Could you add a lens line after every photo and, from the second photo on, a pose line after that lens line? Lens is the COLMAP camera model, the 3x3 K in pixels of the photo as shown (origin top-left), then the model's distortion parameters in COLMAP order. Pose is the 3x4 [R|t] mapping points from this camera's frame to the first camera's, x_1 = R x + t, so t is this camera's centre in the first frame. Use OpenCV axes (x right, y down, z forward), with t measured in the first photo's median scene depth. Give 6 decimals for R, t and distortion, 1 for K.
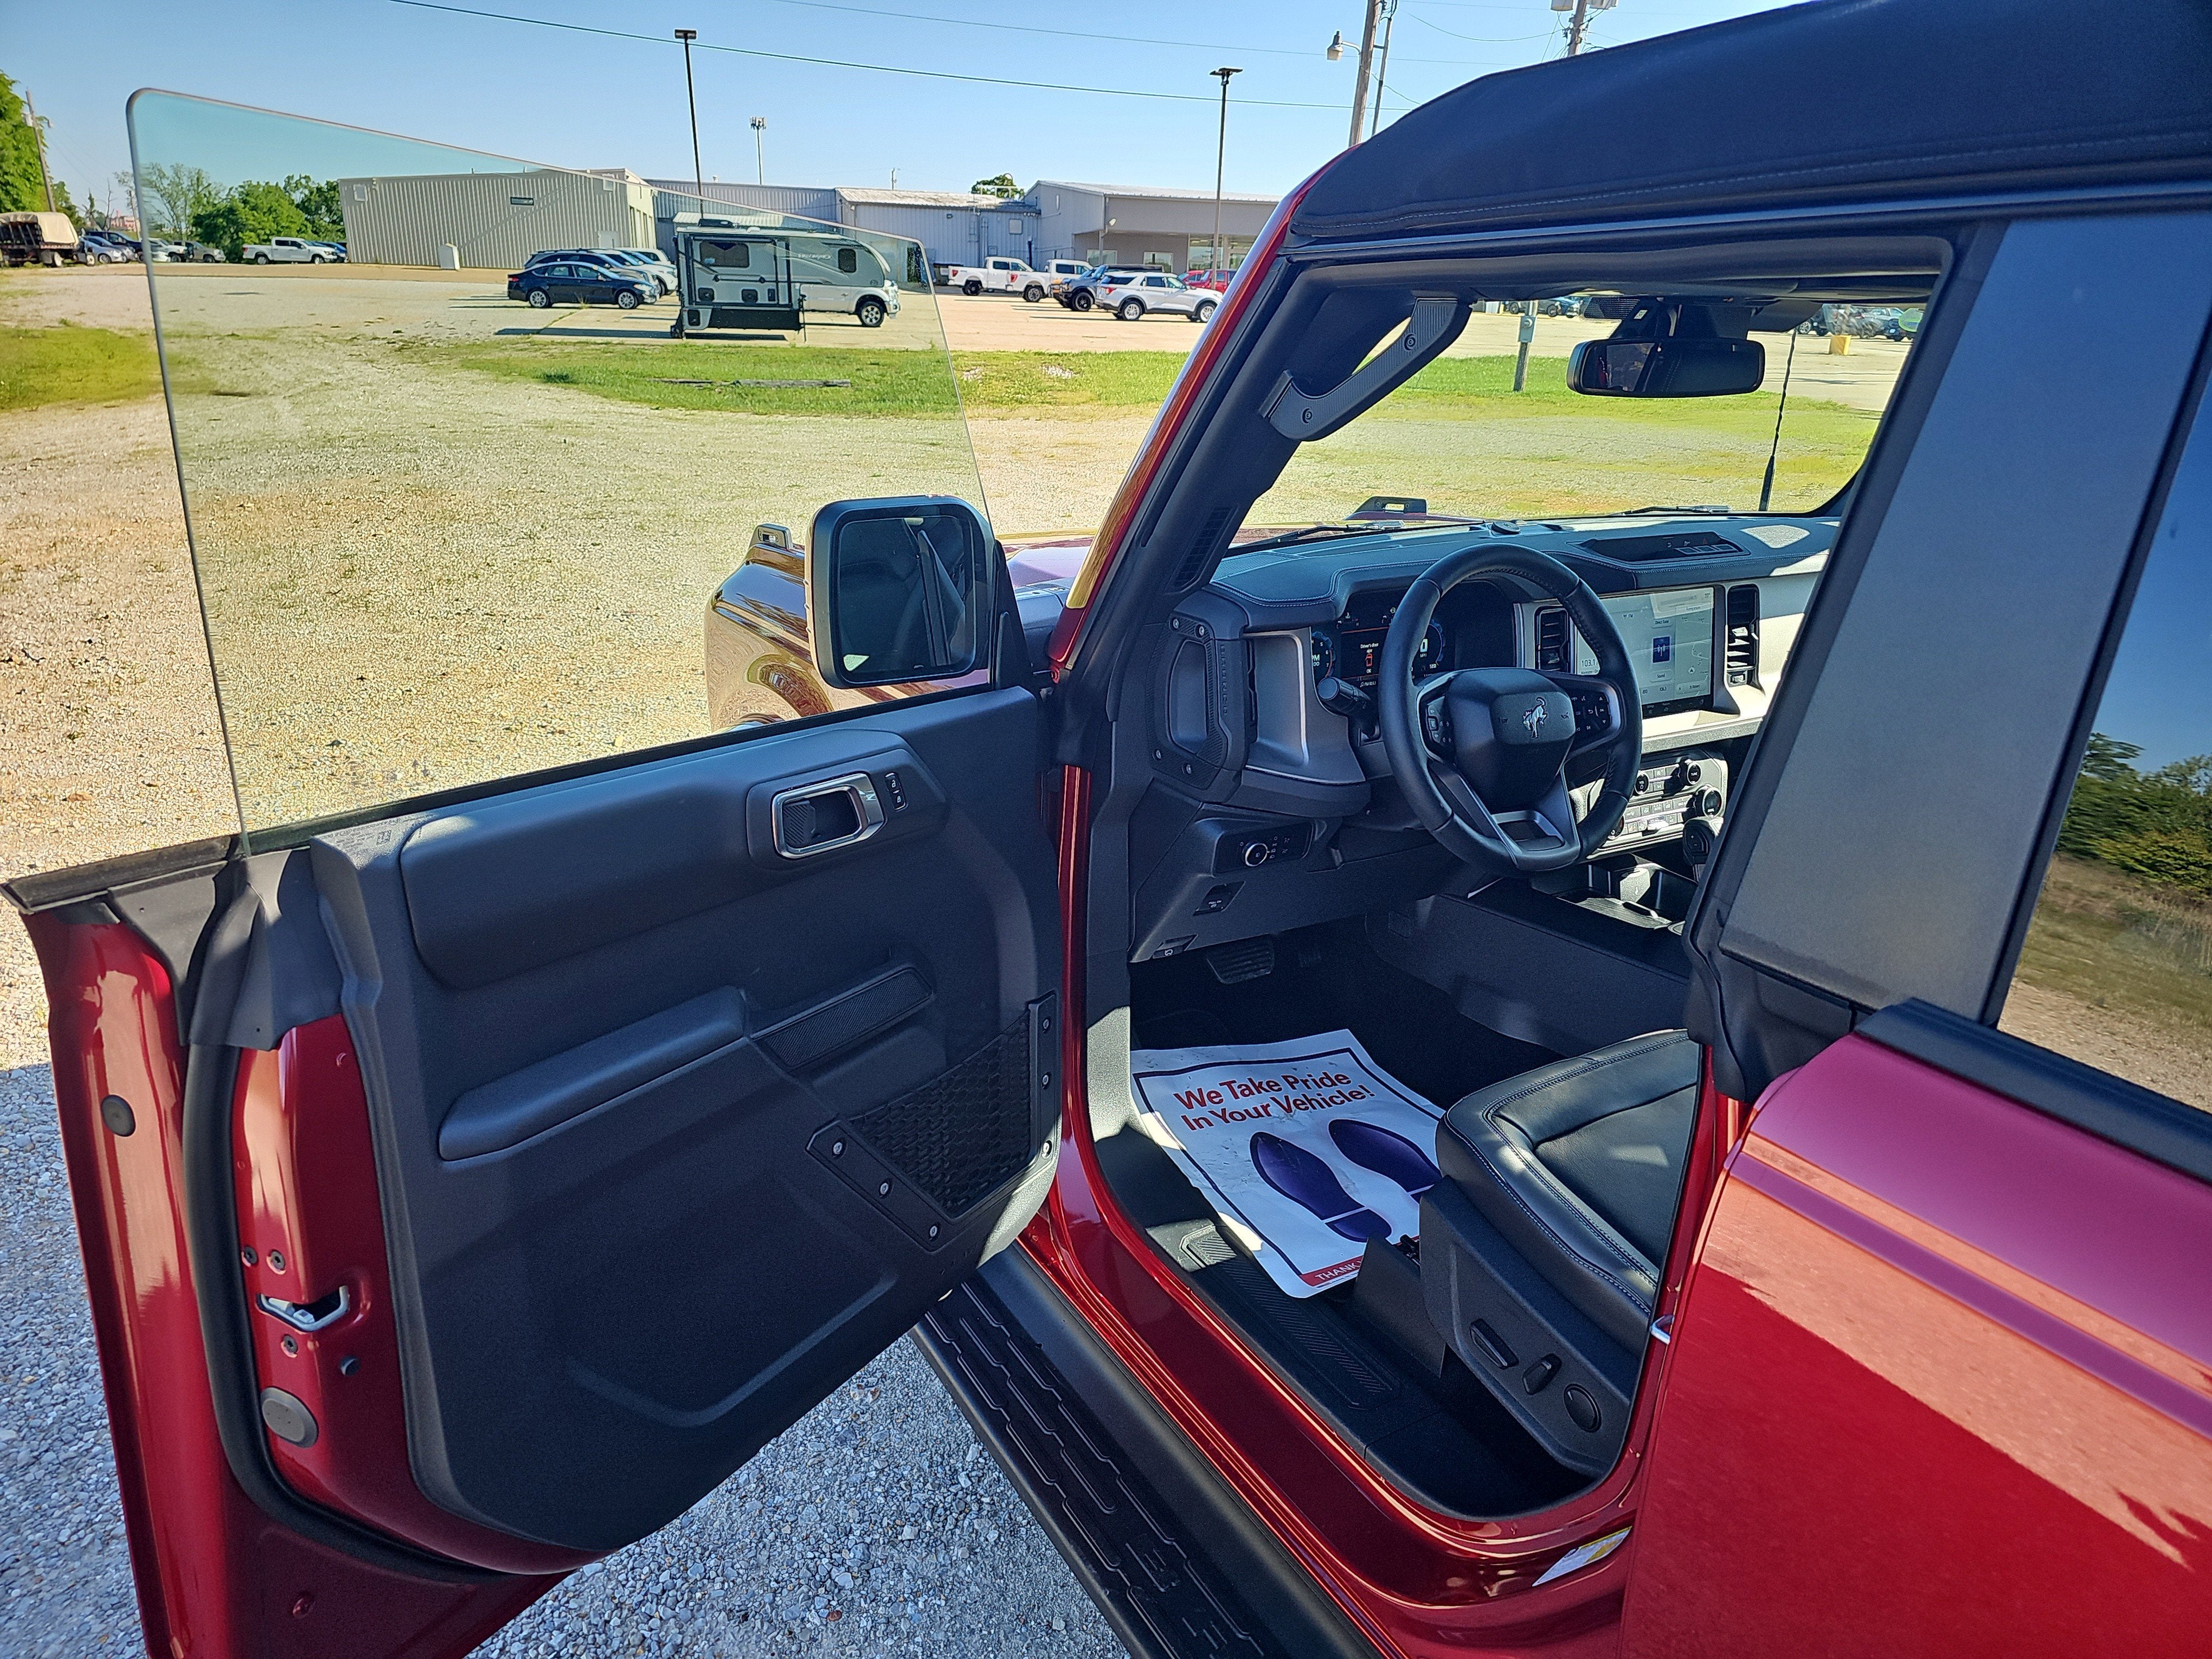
lens RADIAL K [[1455.5, 0, 1096.8], [0, 1455.5, 843.0], [0, 0, 1]] dist [0.048079, -0.043893]
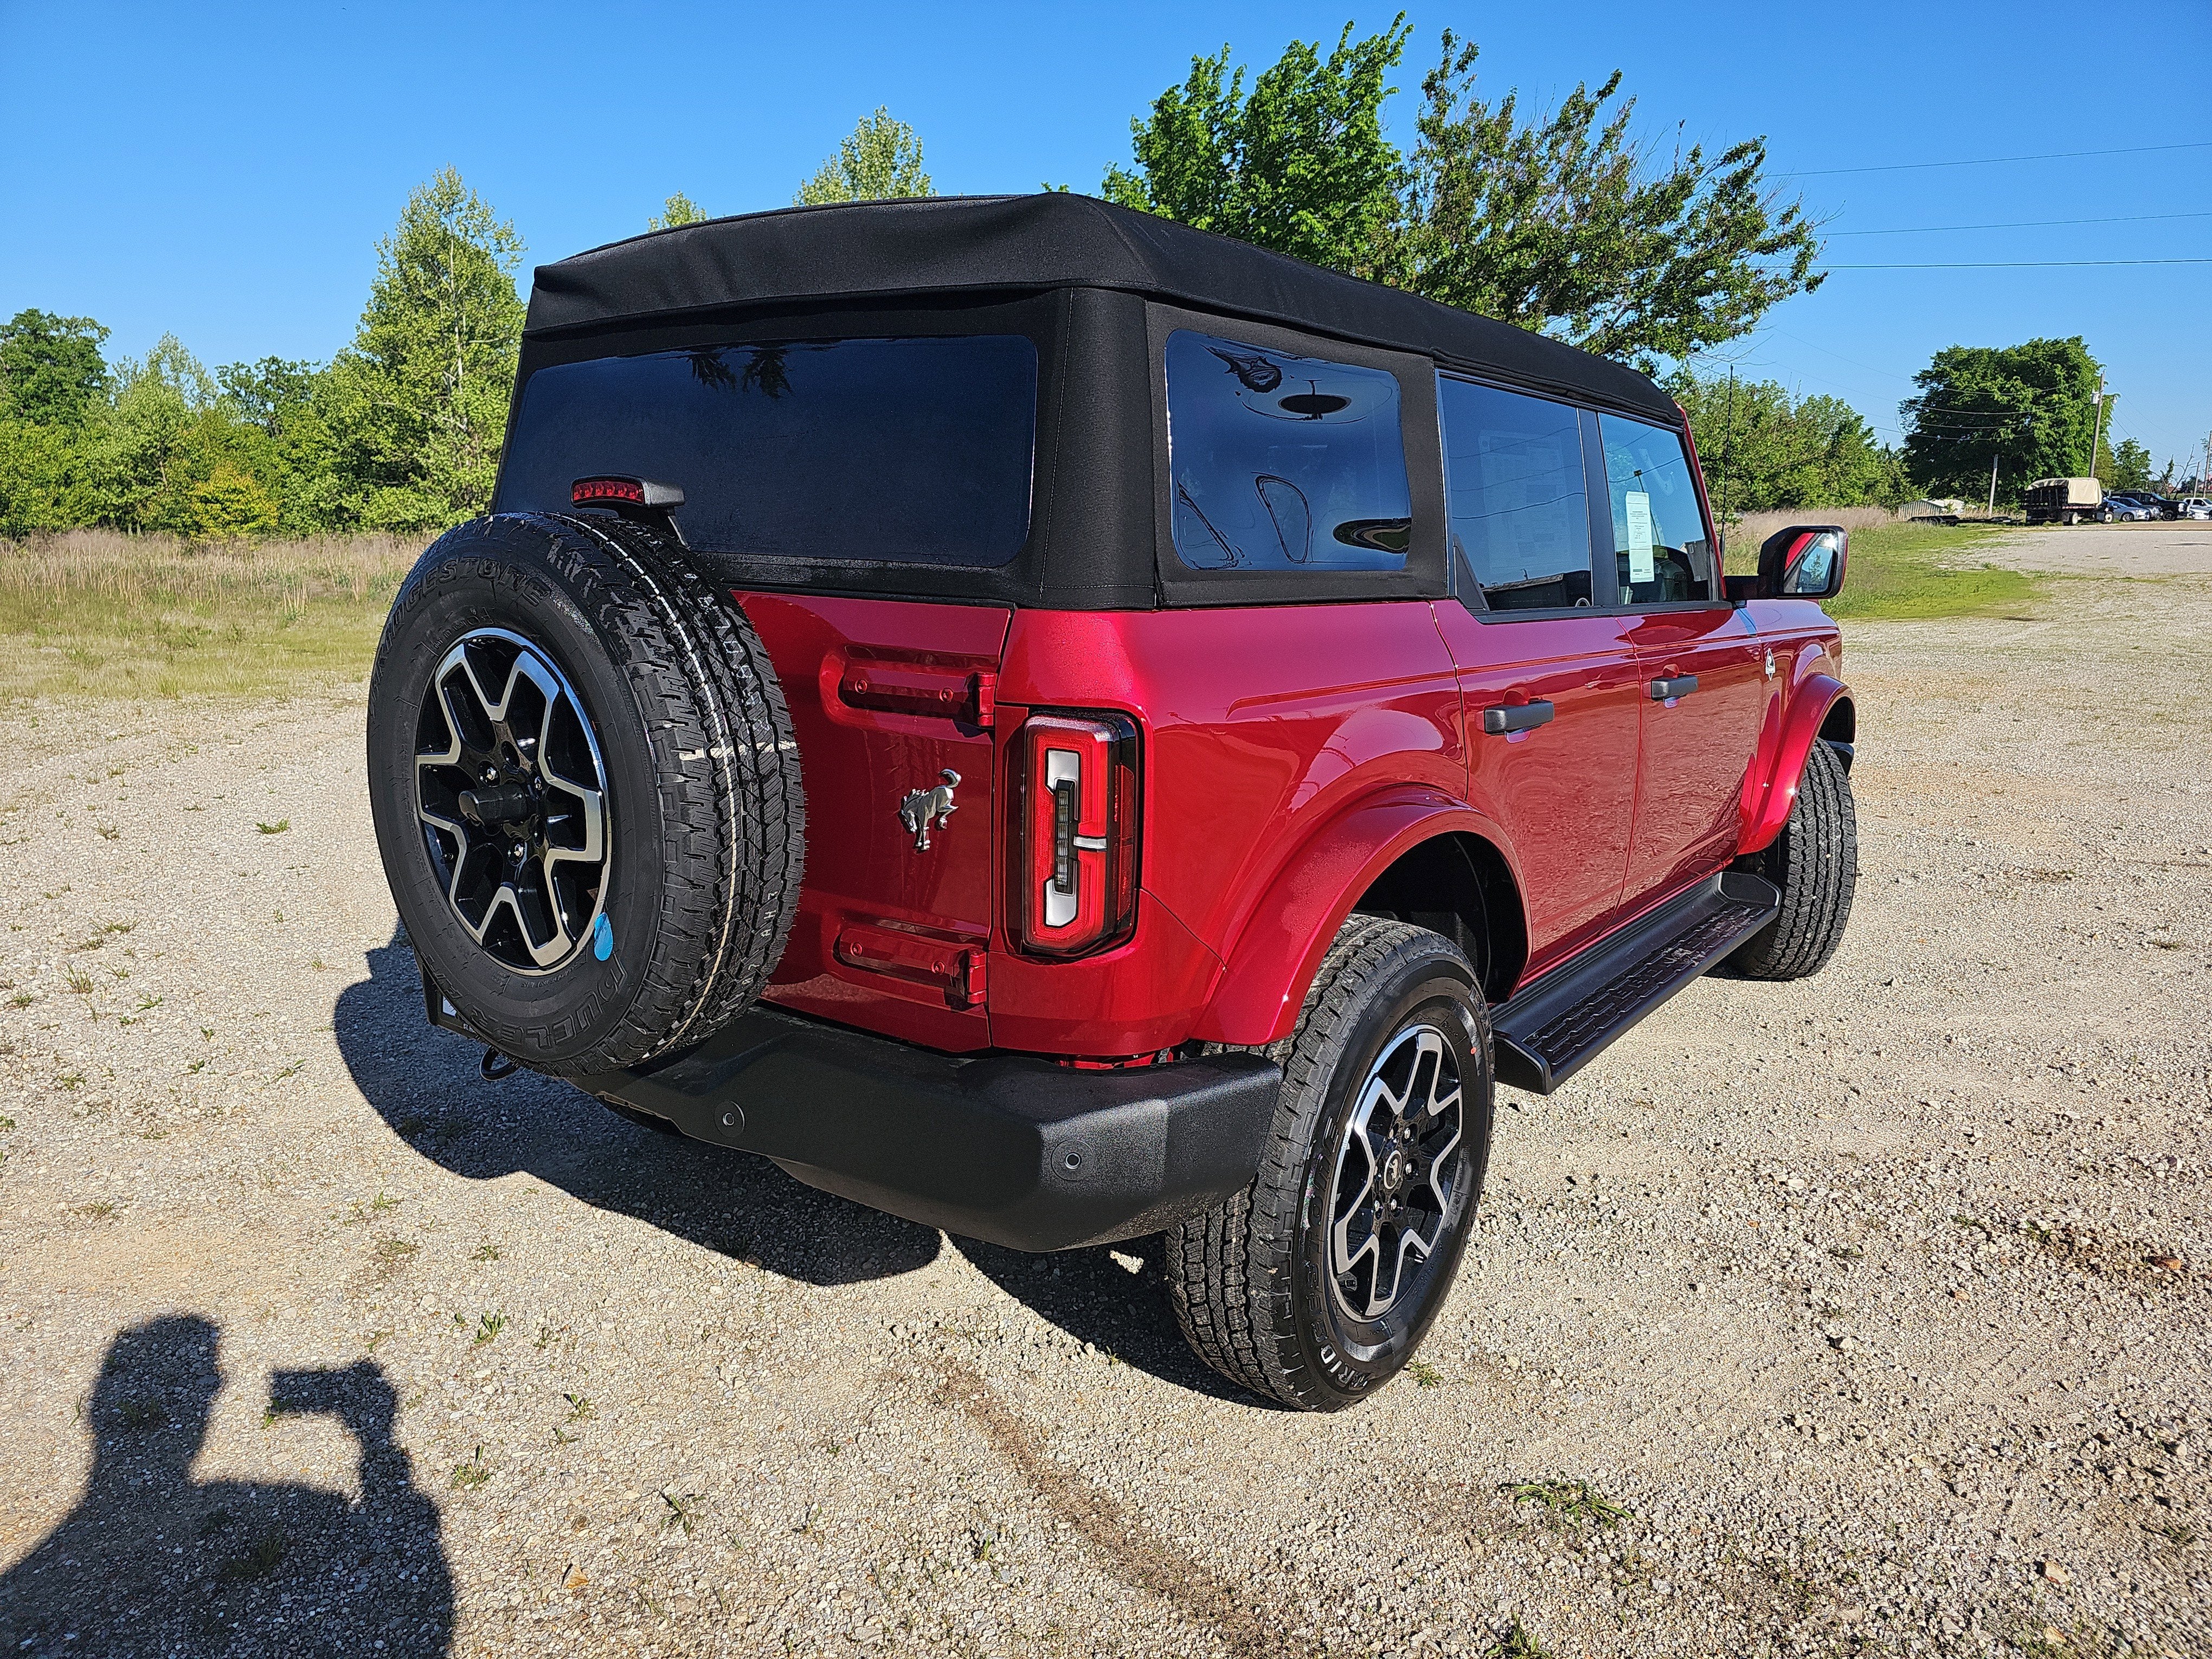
lens RADIAL K [[1455.5, 0, 1117.6], [0, 1455.5, 808.7], [0, 0, 1]] dist [0.048079, -0.043893]
pose [[0.381495, 0.154949, -0.911291, 0.102833], [-0.320061, 0.947011, 0.027034, 0.011744], [0.867192, 0.281356, 0.410873, -0.010523]]
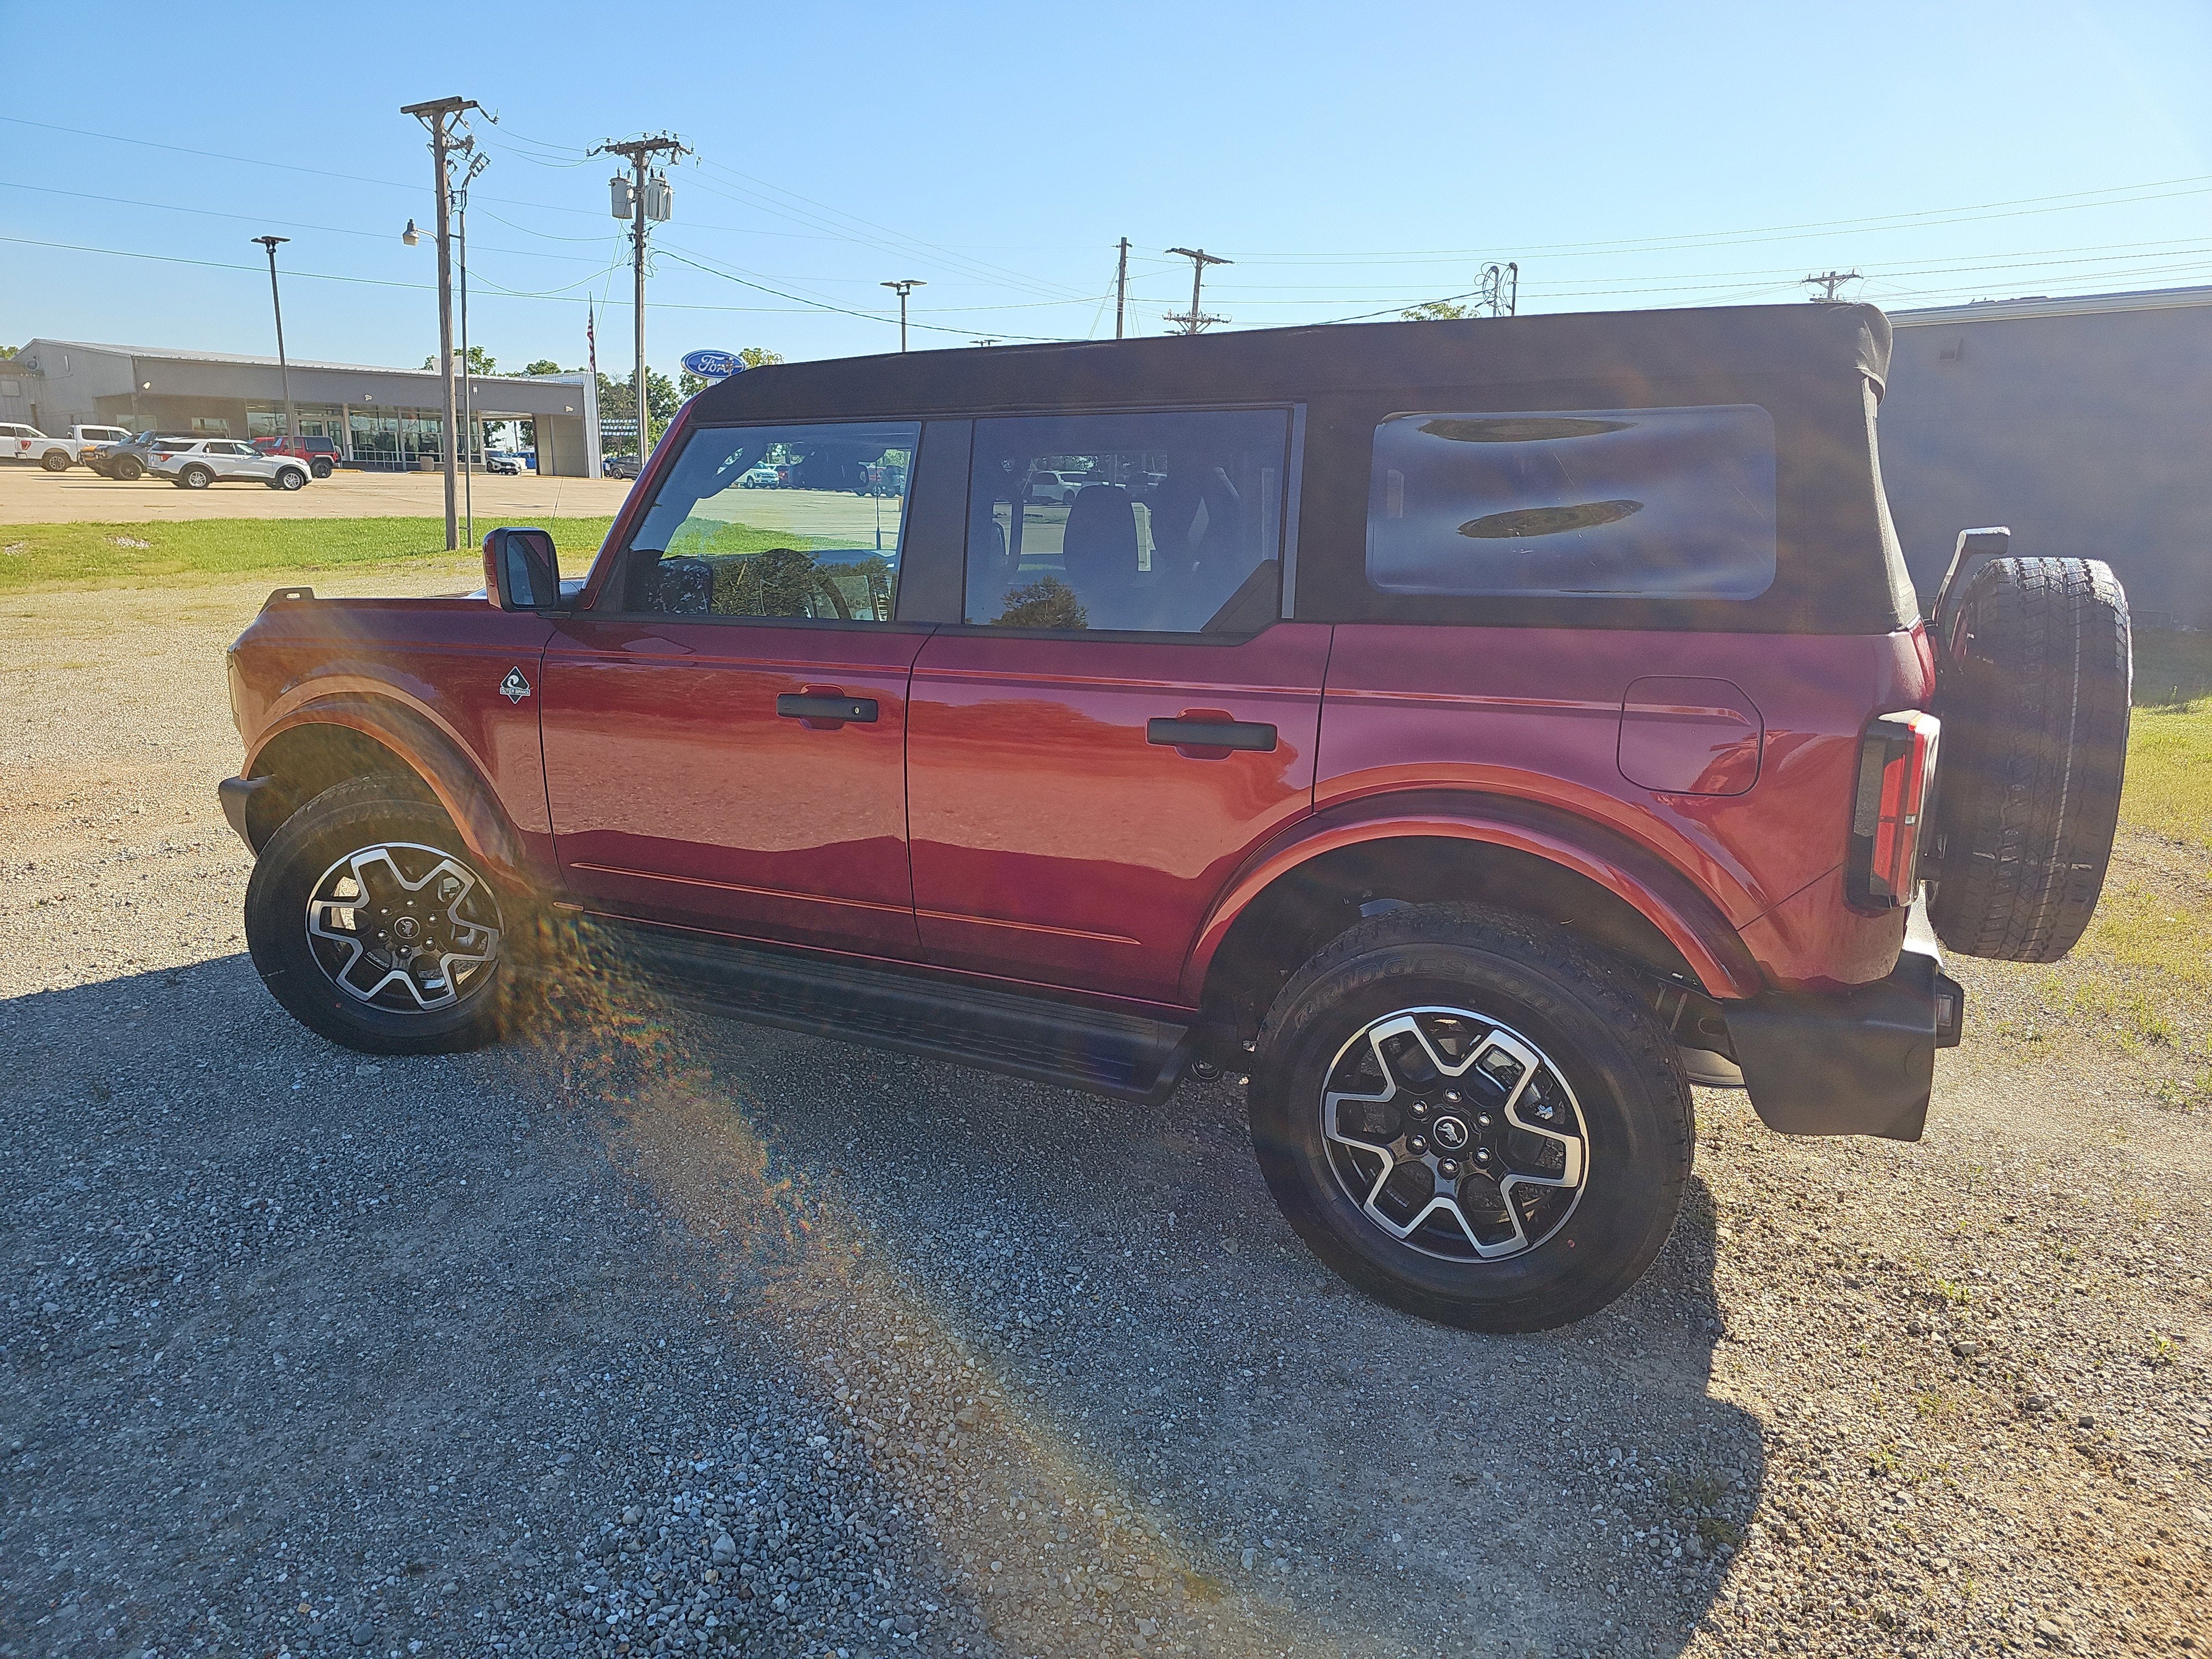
lens RADIAL K [[1455.5, 0, 1105.5], [0, 1455.5, 820.0], [0, 0, 1]] dist [0.048079, -0.043893]
pose [[0.836252, -0.138061, 0.530680, -0.022510], [0.199624, 0.978026, -0.060127, 0.016994], [-0.510718, 0.156217, 0.845437, -0.042929]]
